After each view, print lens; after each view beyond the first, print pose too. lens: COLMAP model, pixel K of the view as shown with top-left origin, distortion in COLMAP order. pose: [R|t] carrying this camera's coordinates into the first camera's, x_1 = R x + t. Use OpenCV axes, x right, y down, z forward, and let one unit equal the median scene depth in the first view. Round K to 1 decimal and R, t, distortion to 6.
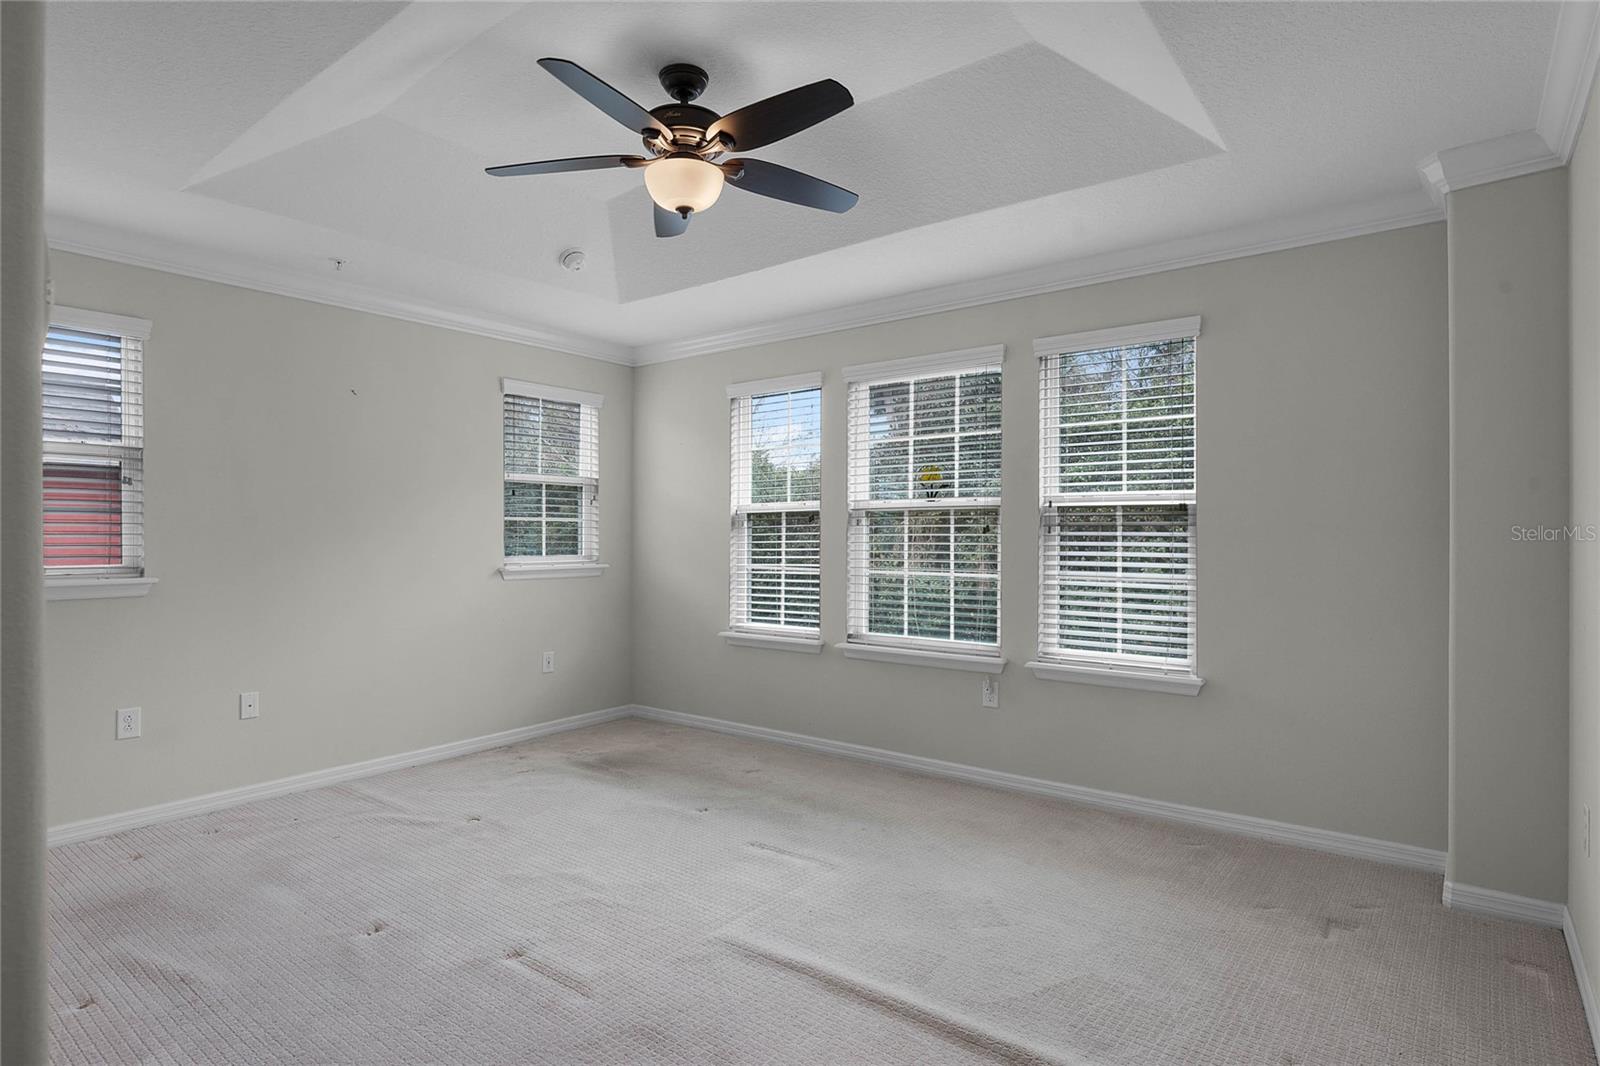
lens RADIAL K [[834.6, 0, 809.6], [0, 834.6, 528.4], [0, 0, 1]] dist [-0.004175, -0.003177]
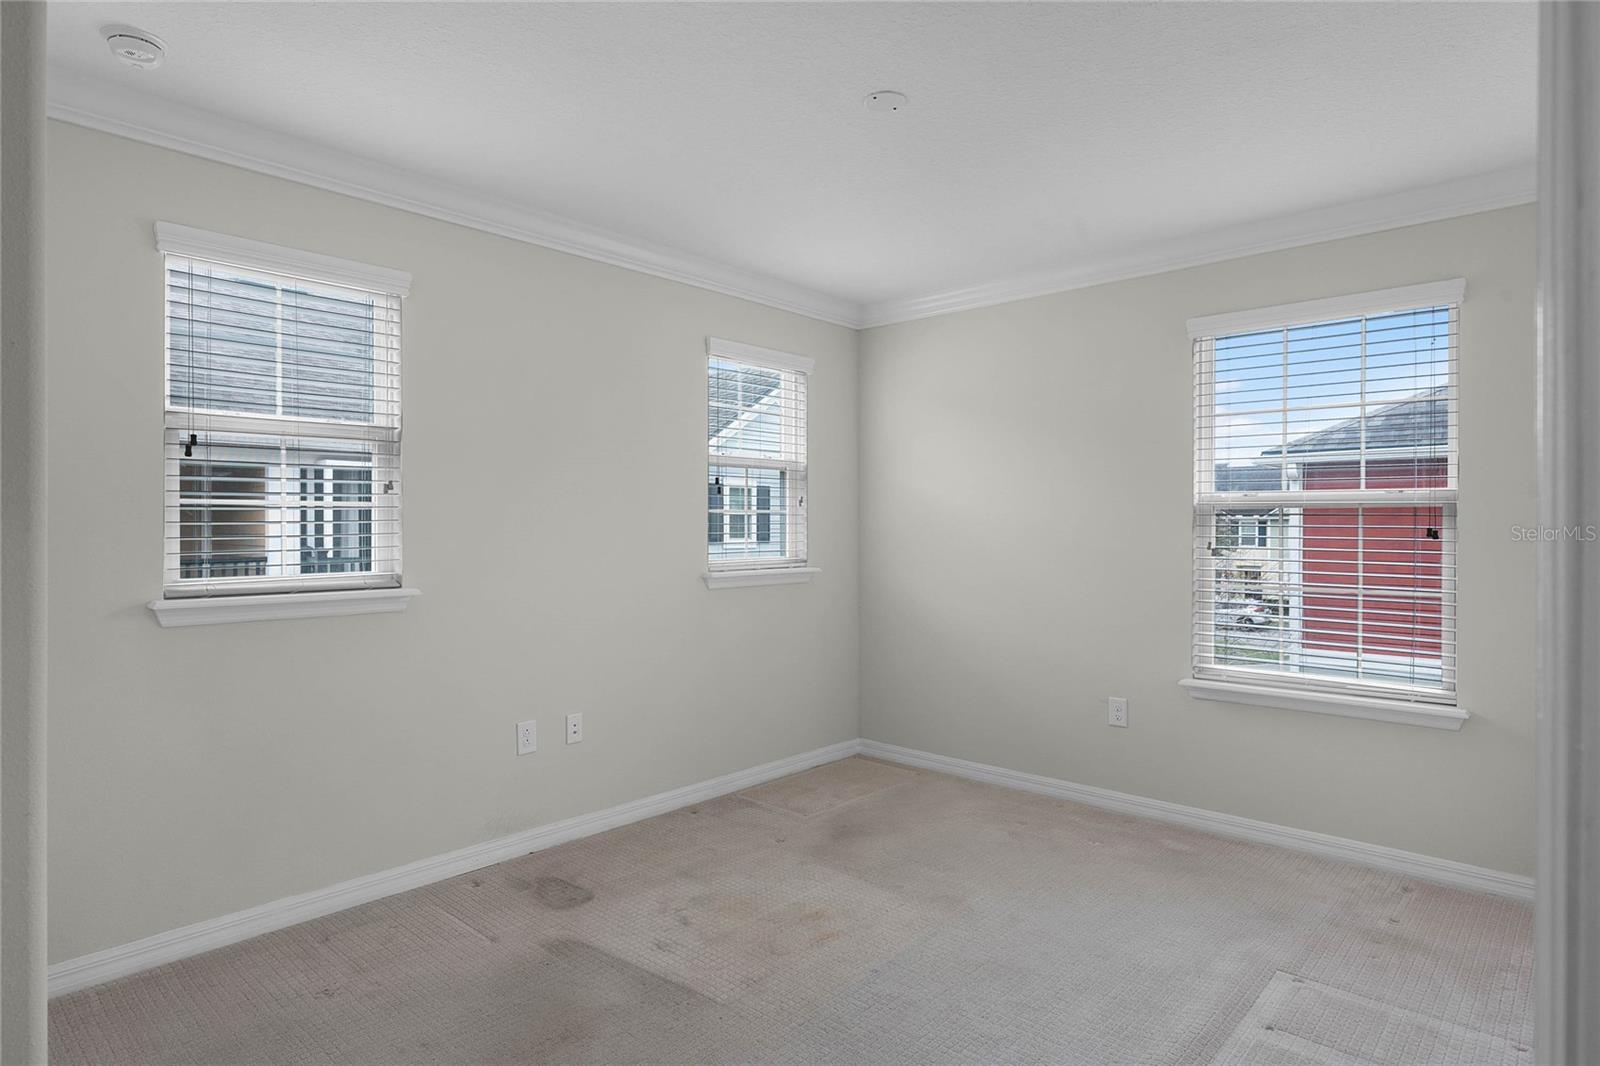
lens RADIAL K [[861.2, 0, 798.4], [0, 861.2, 534.2], [0, 0, 1]] dist [-0.020240, -0.000245]
pose [[0.996537, 0.009874, -0.082565, -0.300461], [-0.009082, 0.999909, 0.009974, 0.000951], [0.082656, -0.009189, 0.996536, 0.224661]]
